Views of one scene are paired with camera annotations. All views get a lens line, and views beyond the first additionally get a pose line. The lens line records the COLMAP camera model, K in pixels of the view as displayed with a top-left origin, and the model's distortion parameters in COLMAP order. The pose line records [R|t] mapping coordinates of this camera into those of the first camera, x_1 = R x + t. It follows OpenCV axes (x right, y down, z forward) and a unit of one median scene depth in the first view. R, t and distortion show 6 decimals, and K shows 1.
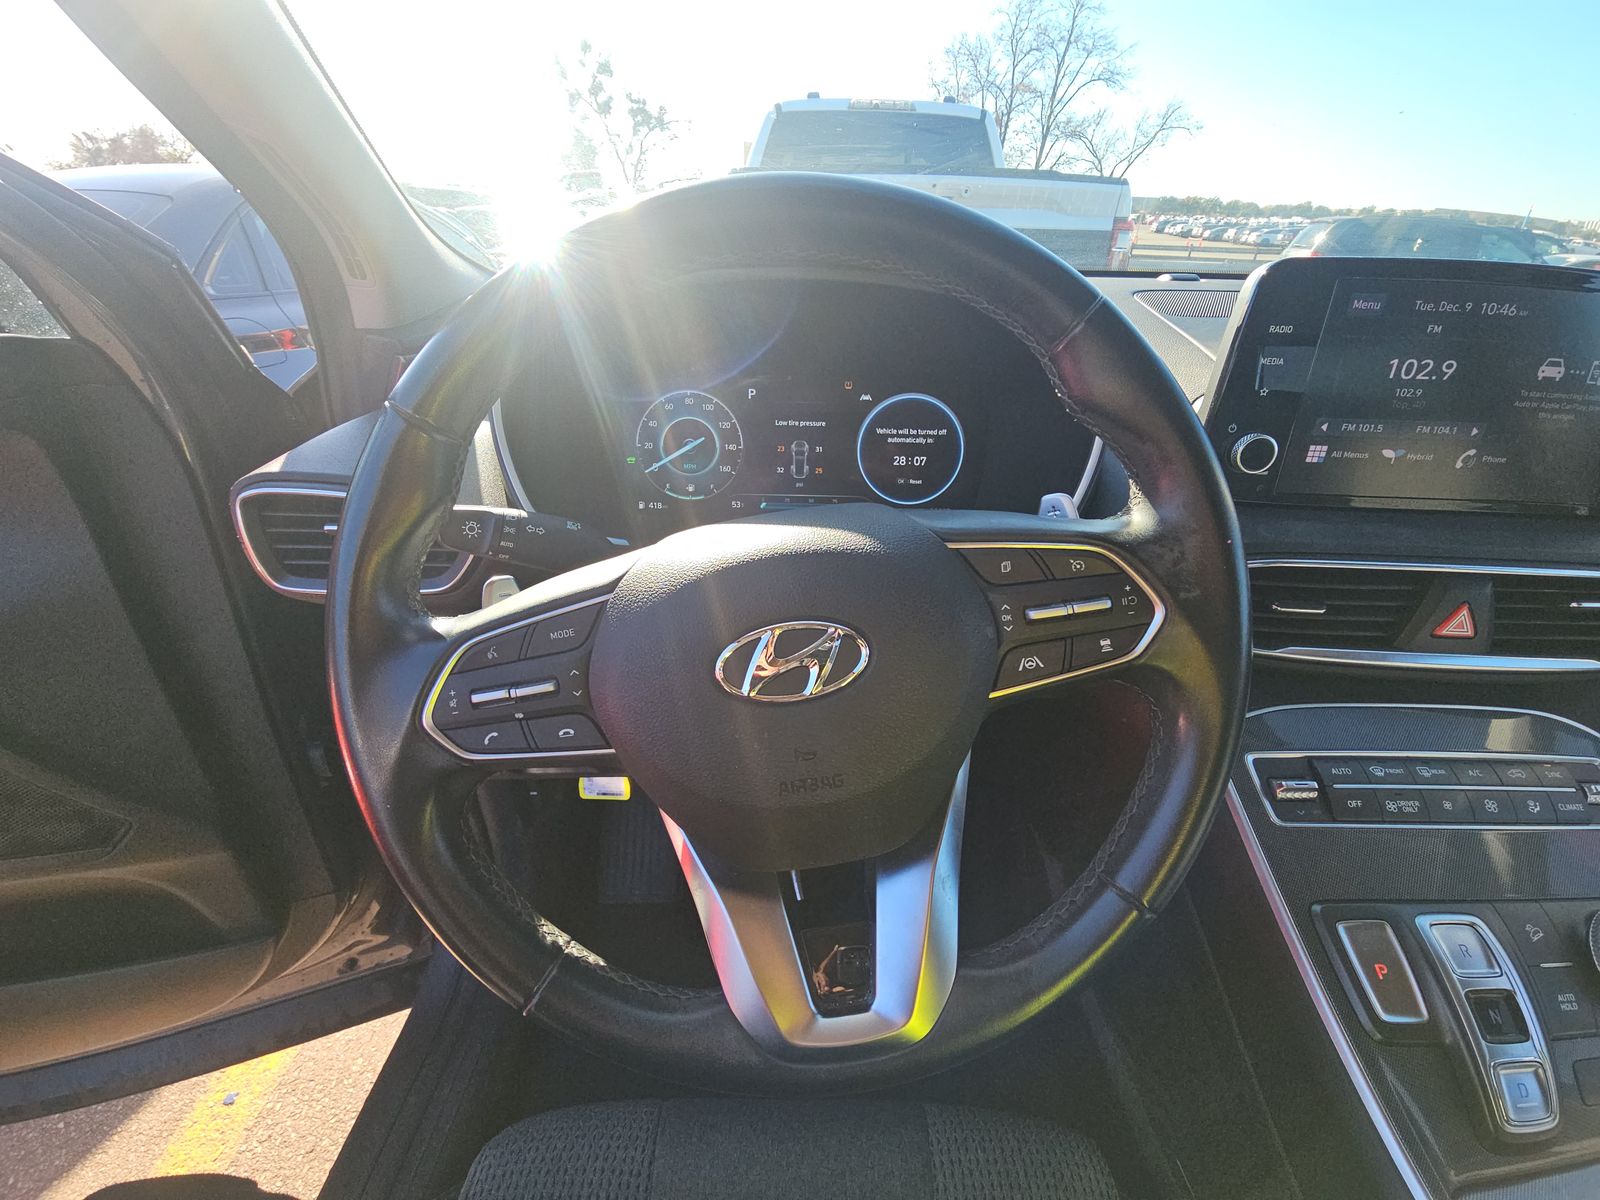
lens RADIAL K [[654.7, 0, 800.0], [0, 654.7, 600.0], [0, 0, 1]] dist [0.015635, -0.013901]
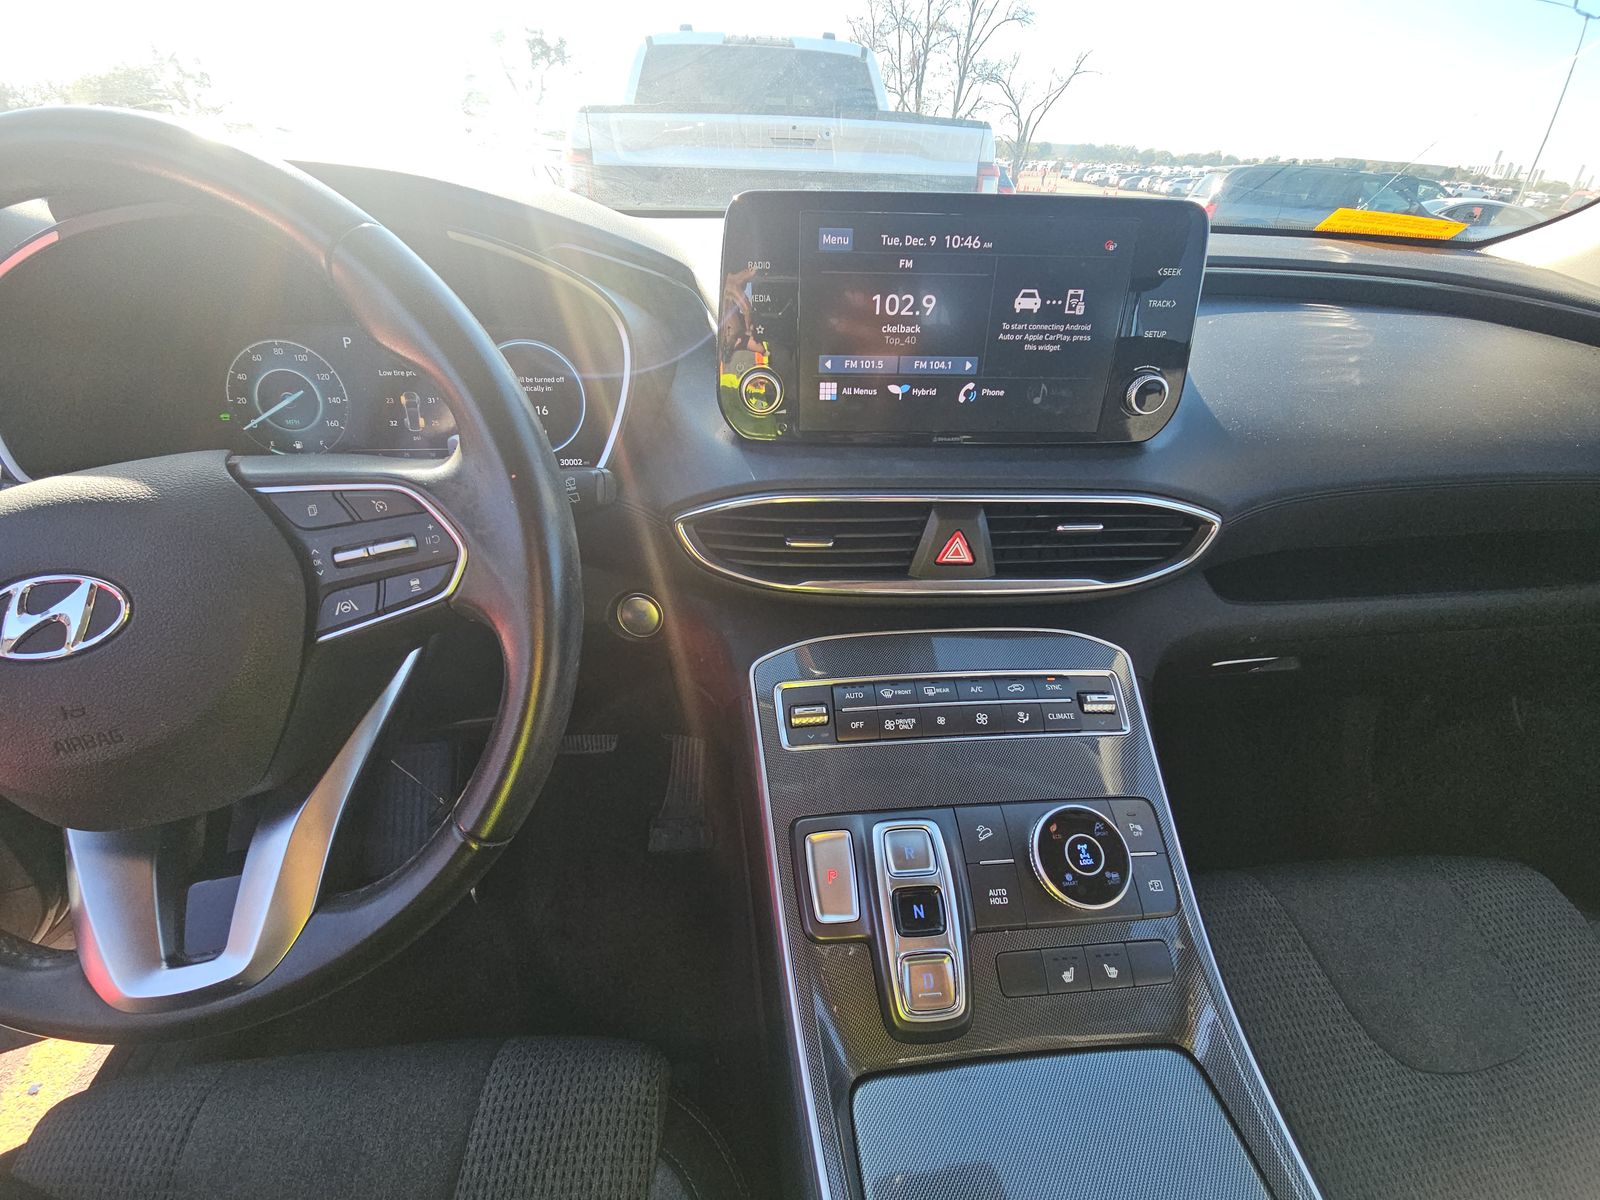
lens RADIAL K [[658.6, 0, 800.0], [0, 658.6, 600.0], [0, 0, 1]] dist [-0.001135, -0.000630]
pose [[0.994772, -0.050567, 0.088719, 0.658882], [0.045195, 0.997080, 0.061551, 0.038654], [-0.091572, -0.057219, 0.994153, -0.038087]]
